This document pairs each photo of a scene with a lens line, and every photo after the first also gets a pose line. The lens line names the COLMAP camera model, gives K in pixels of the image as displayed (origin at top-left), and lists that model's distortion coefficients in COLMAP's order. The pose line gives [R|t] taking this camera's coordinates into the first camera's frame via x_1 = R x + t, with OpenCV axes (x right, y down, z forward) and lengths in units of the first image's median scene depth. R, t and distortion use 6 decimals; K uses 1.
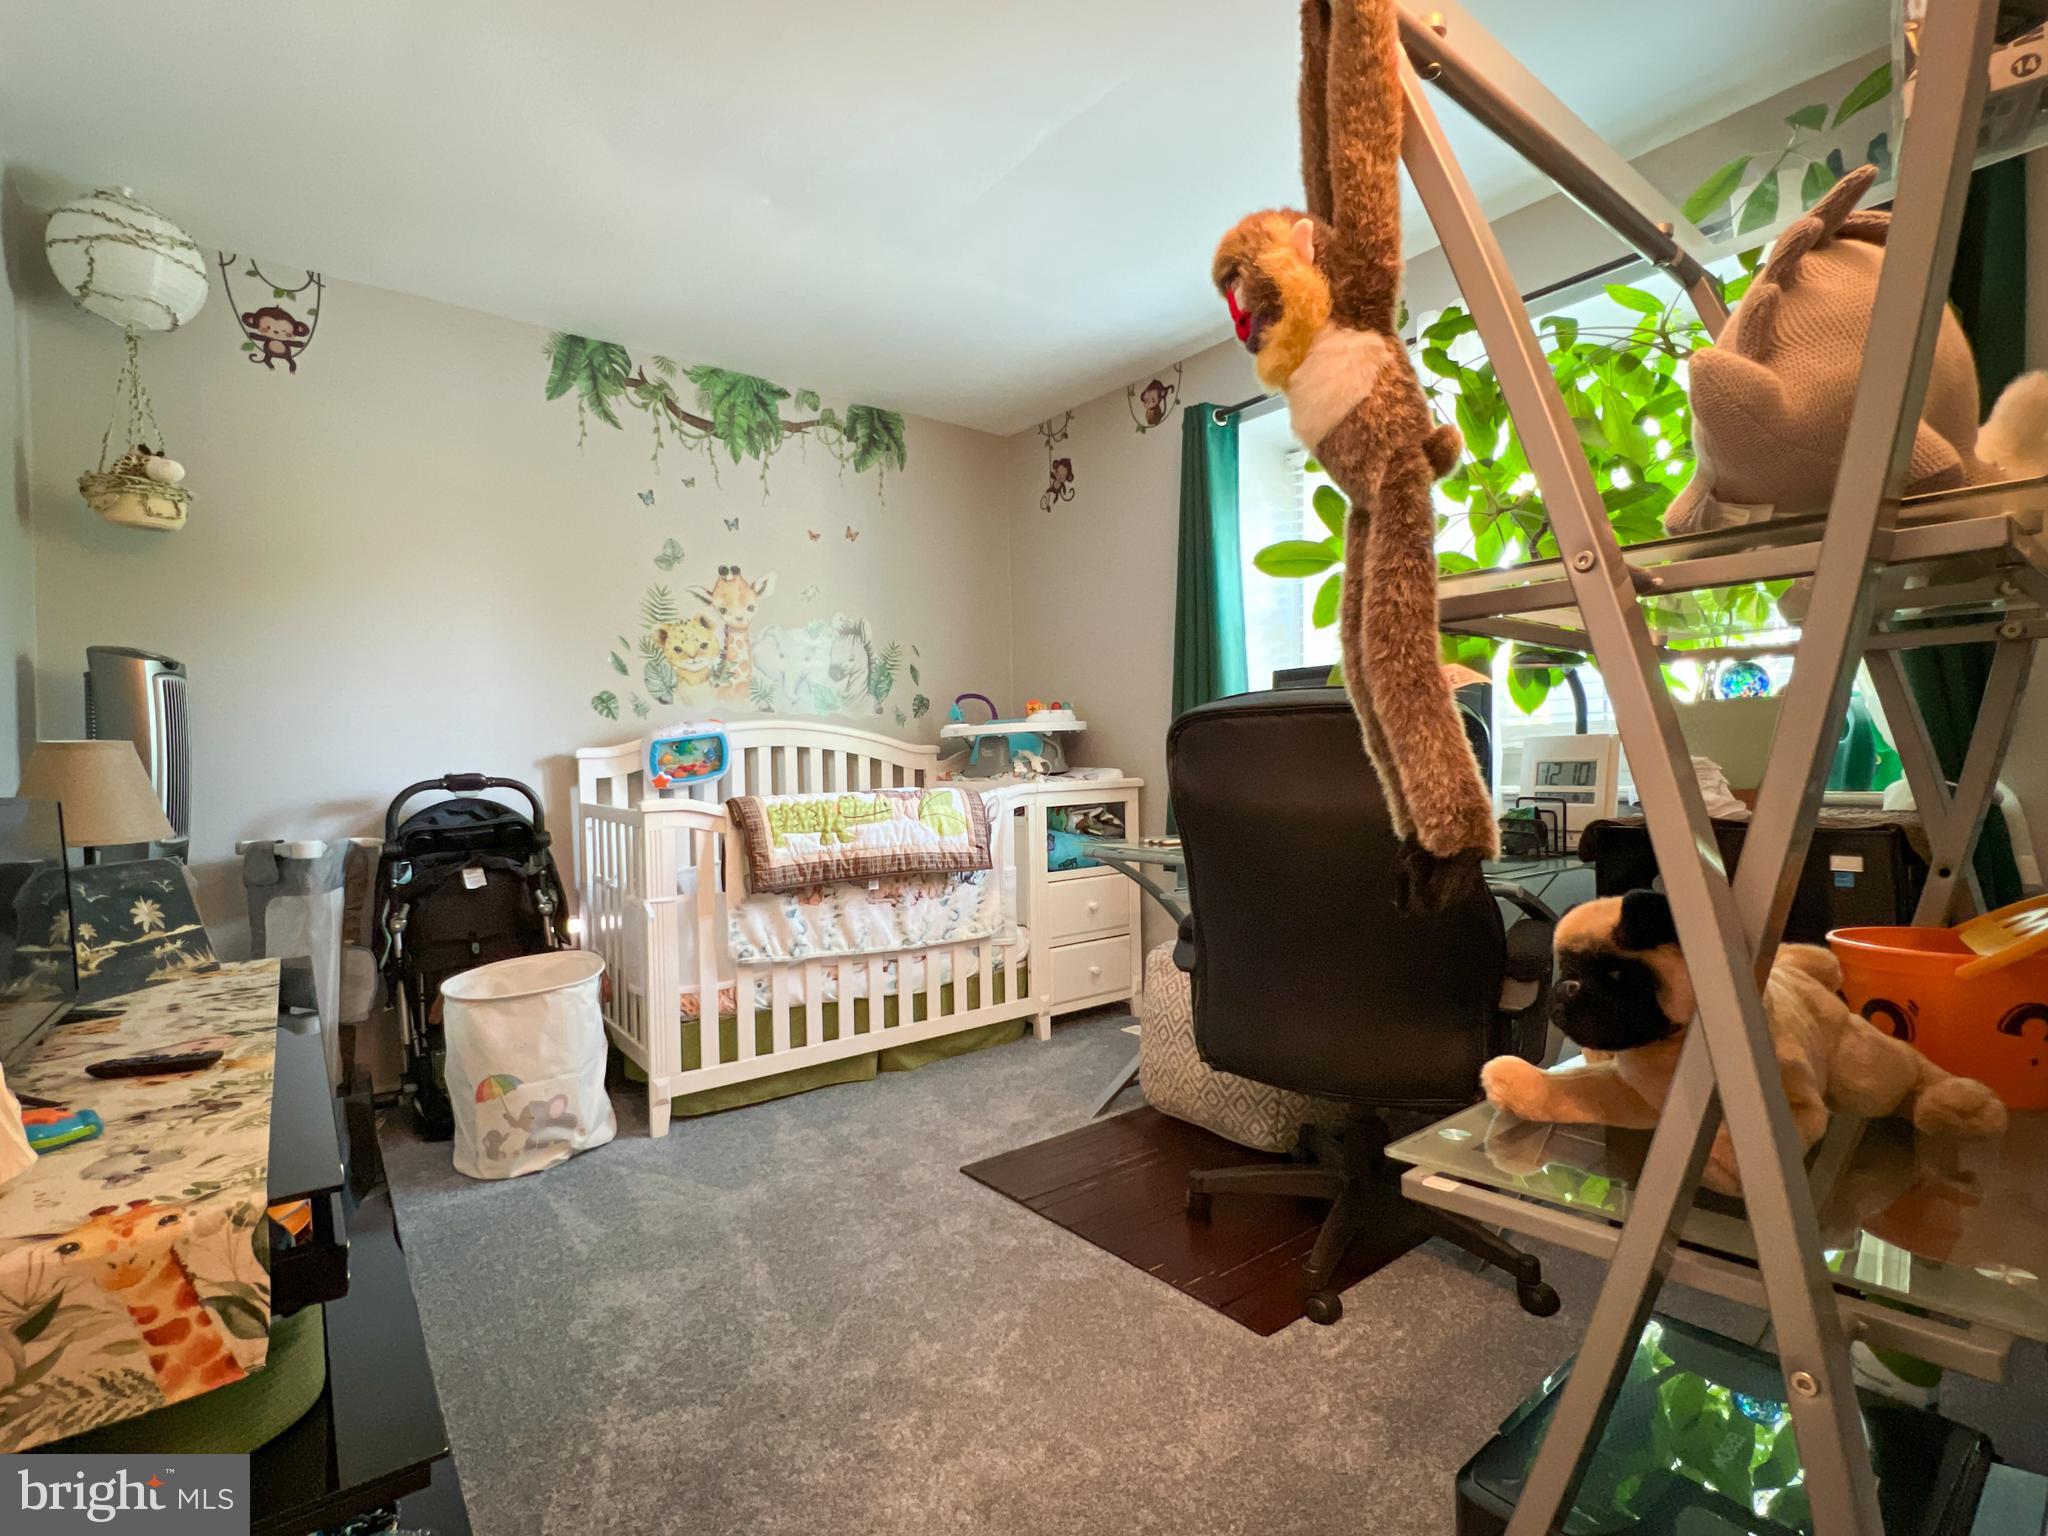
lens RADIAL K [[967.9, 0, 1024.3], [0, 967.9, 771.3], [0, 0, 1]] dist [-0.006770, 0.002820]
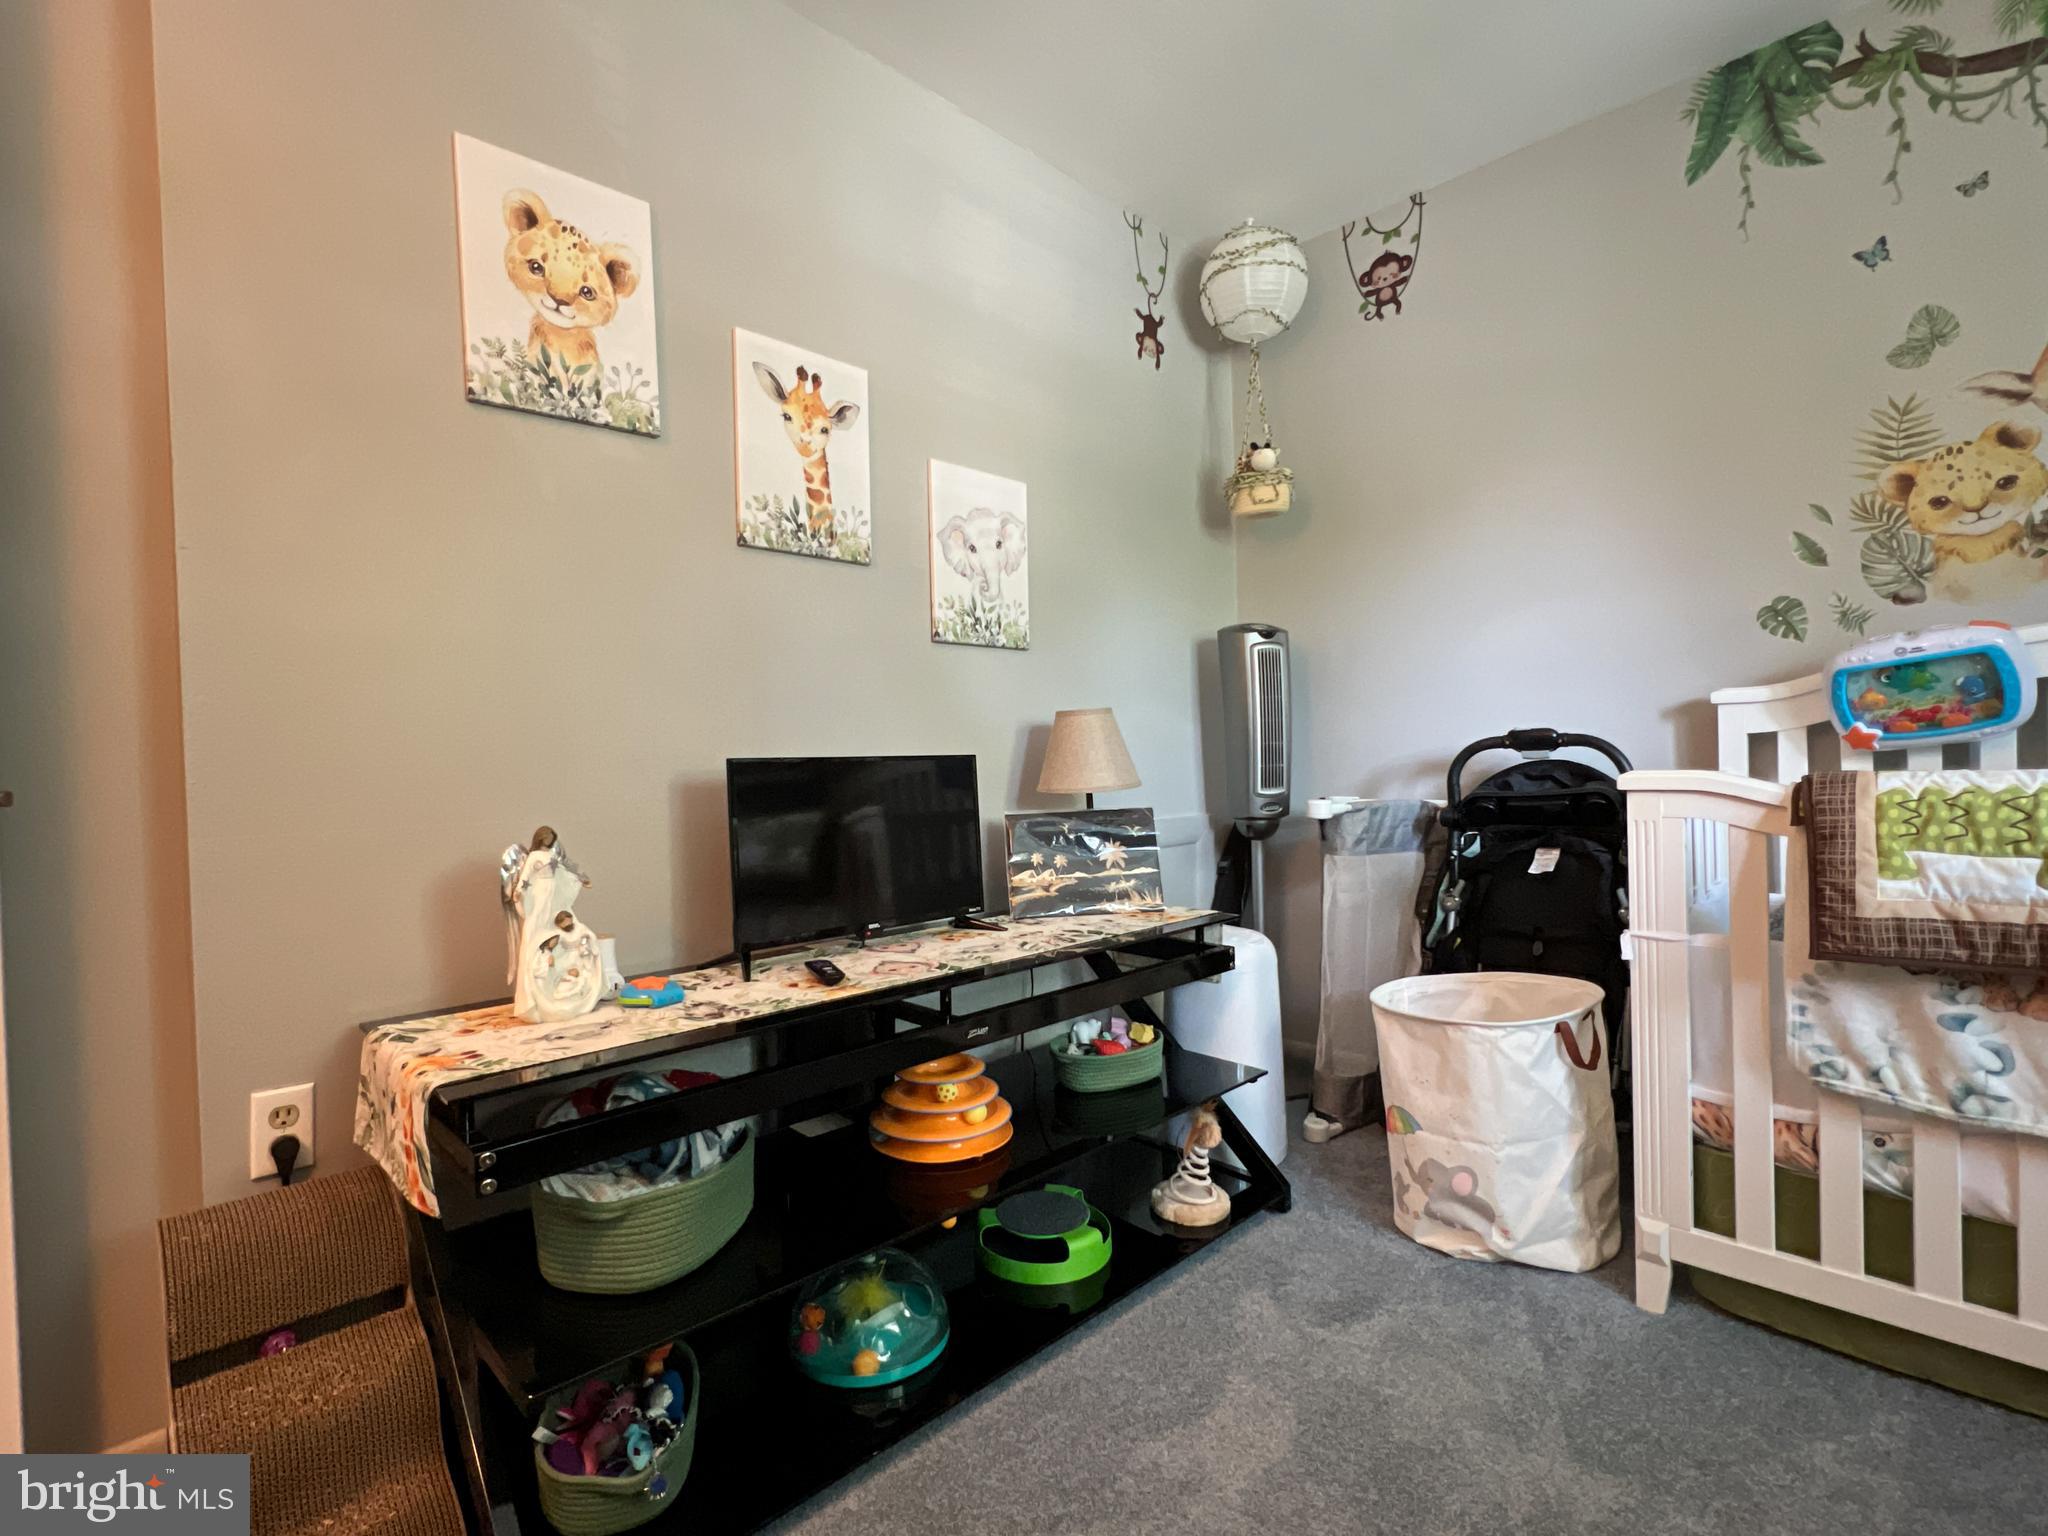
lens RADIAL K [[967.9, 0, 1024.3], [0, 967.9, 771.3], [0, 0, 1]] dist [-0.006770, 0.002820]
pose [[0.125636, 0.038803, -0.991317, 0.168472], [0.016154, 0.999022, 0.041152, -0.002368], [0.991945, -0.021183, 0.124886, 0.500377]]
